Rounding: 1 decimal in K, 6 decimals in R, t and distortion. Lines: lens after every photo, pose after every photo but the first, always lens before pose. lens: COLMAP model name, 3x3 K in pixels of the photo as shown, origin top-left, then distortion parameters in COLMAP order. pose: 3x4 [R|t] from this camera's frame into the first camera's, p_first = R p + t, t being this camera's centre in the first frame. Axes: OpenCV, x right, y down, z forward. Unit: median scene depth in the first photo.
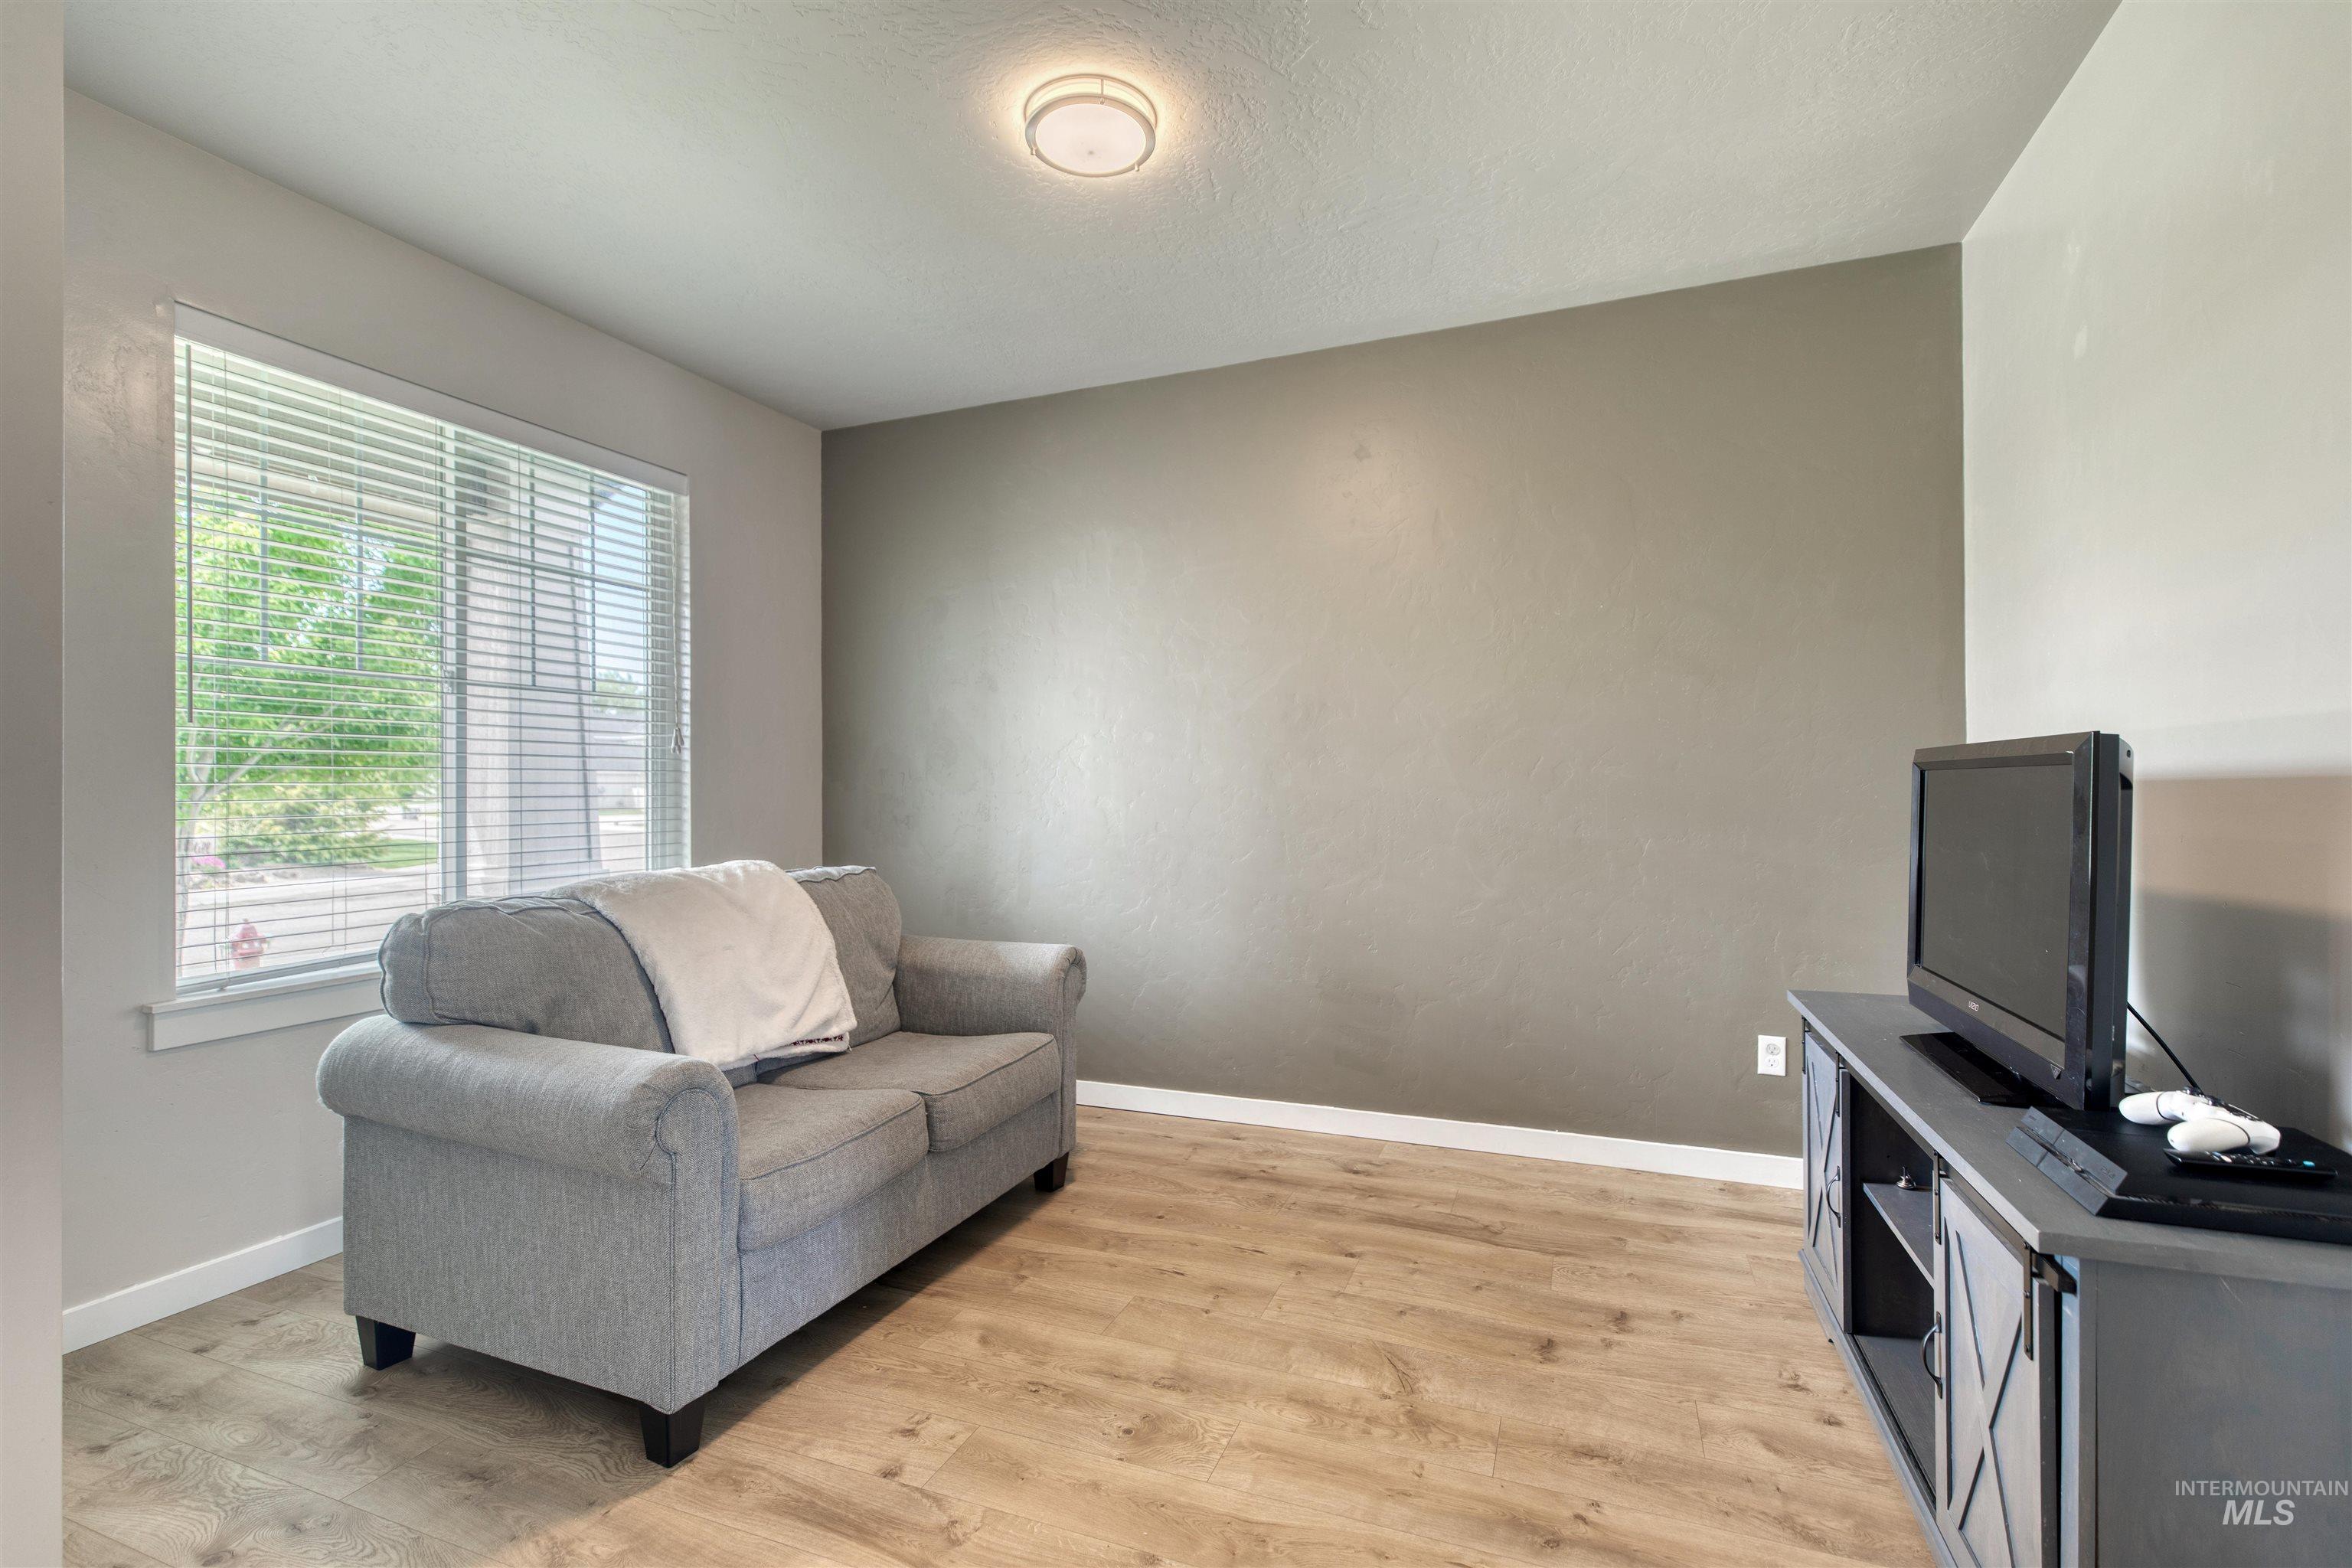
lens RADIAL K [[1053.3, 0, 1178.0], [0, 1053.3, 782.8], [0, 0, 1]] dist [0.004604, -0.000392]
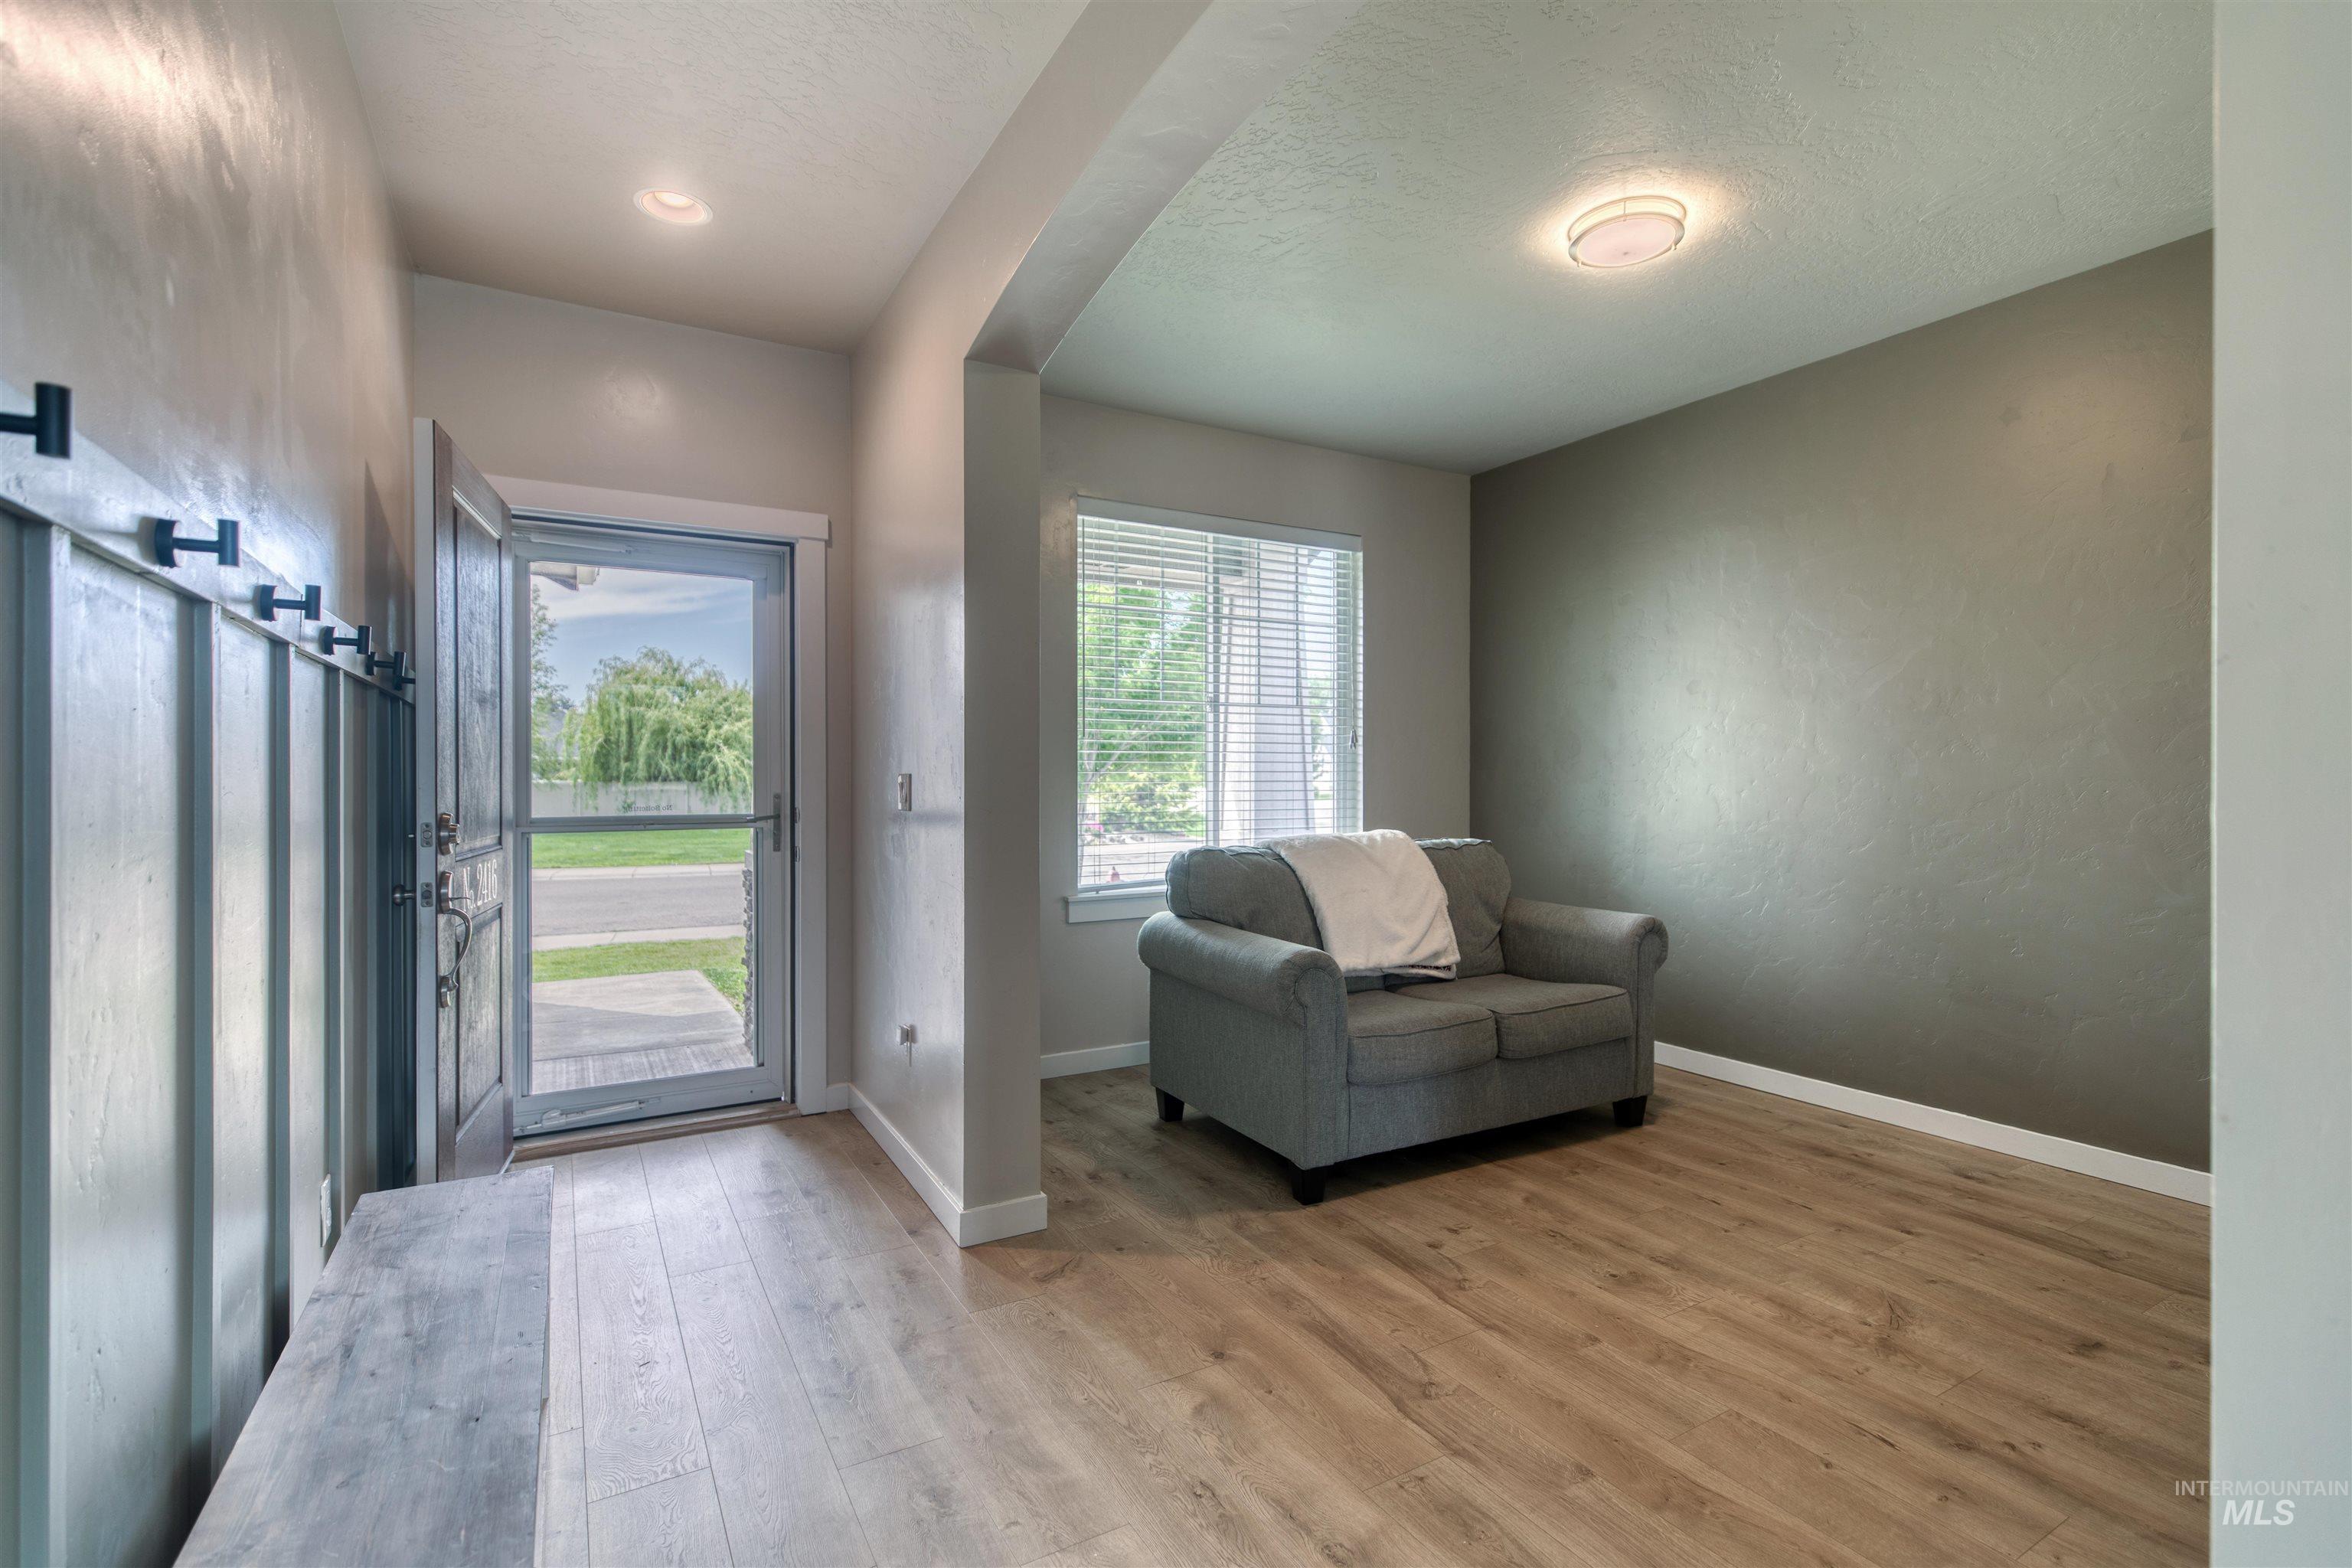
lens RADIAL K [[1053.3, 0, 1178.0], [0, 1053.3, 782.8], [0, 0, 1]] dist [0.004604, -0.000392]
pose [[0.787810, 0.008349, -0.615862, 0.229526], [-0.000510, 0.999917, 0.012903, -0.003880], [0.615918, -0.009851, 0.787748, -0.242581]]
